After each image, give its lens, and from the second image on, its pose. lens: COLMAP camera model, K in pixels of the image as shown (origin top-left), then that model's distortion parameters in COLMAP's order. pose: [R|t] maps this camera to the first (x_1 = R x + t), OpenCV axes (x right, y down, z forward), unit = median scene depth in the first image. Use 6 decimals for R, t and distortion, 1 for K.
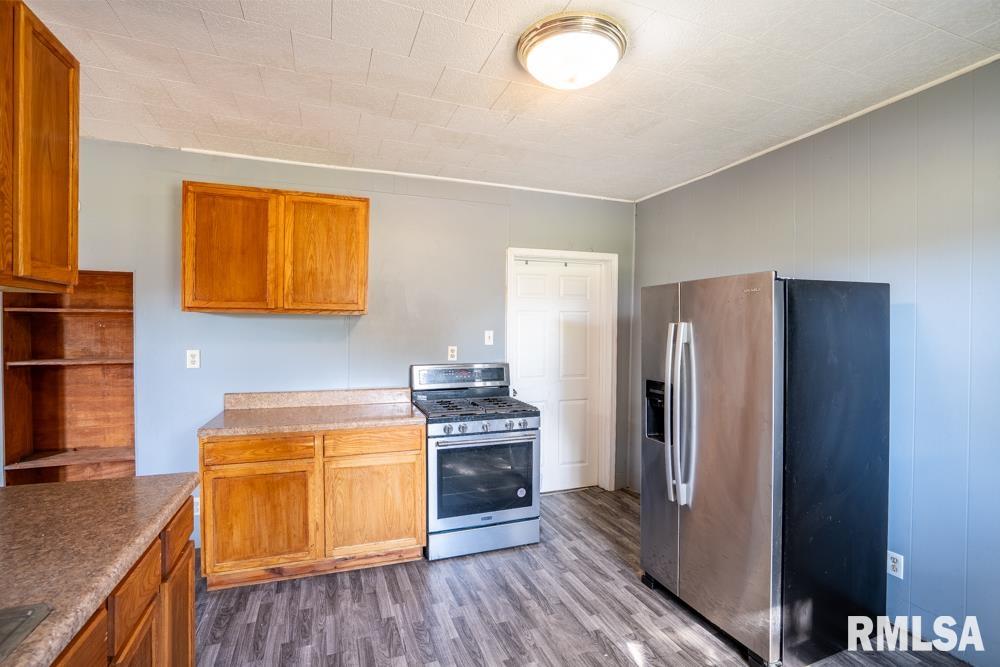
lens RADIAL K [[461.3, 0, 503.7], [0, 461.3, 331.5], [0, 0, 1]] dist [-0.038992, 0.005675]
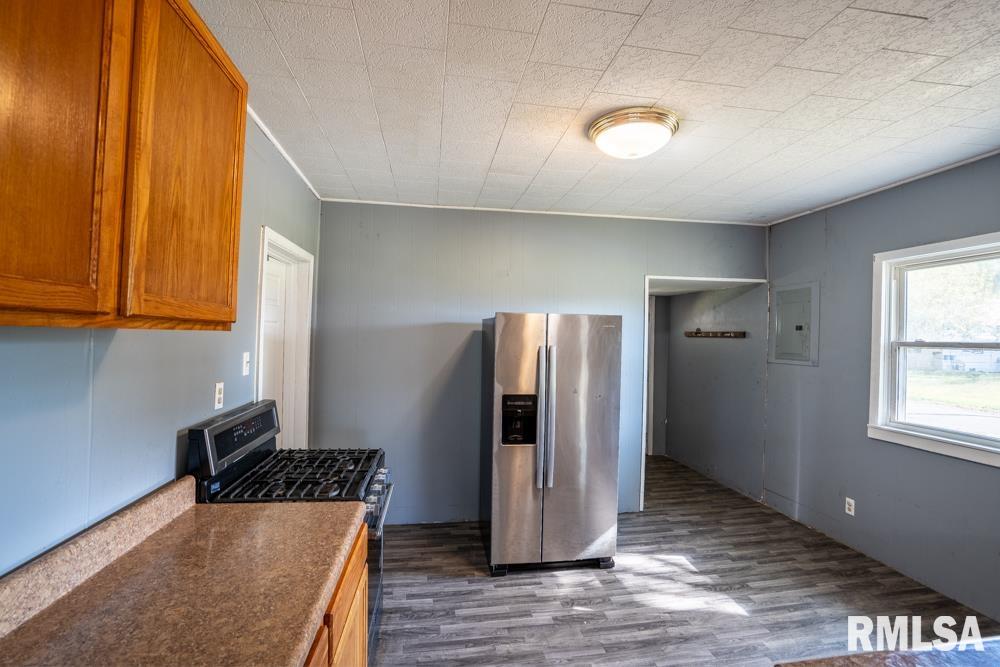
lens RADIAL K [[461.3, 0, 505.3], [0, 461.3, 331.6], [0, 0, 1]] dist [-0.038992, 0.005675]
pose [[0.206581, 0.004836, 0.978417, -0.834659], [-0.015688, 0.999876, -0.001630, -0.050138], [-0.978304, -0.015013, 0.206631, 0.796274]]
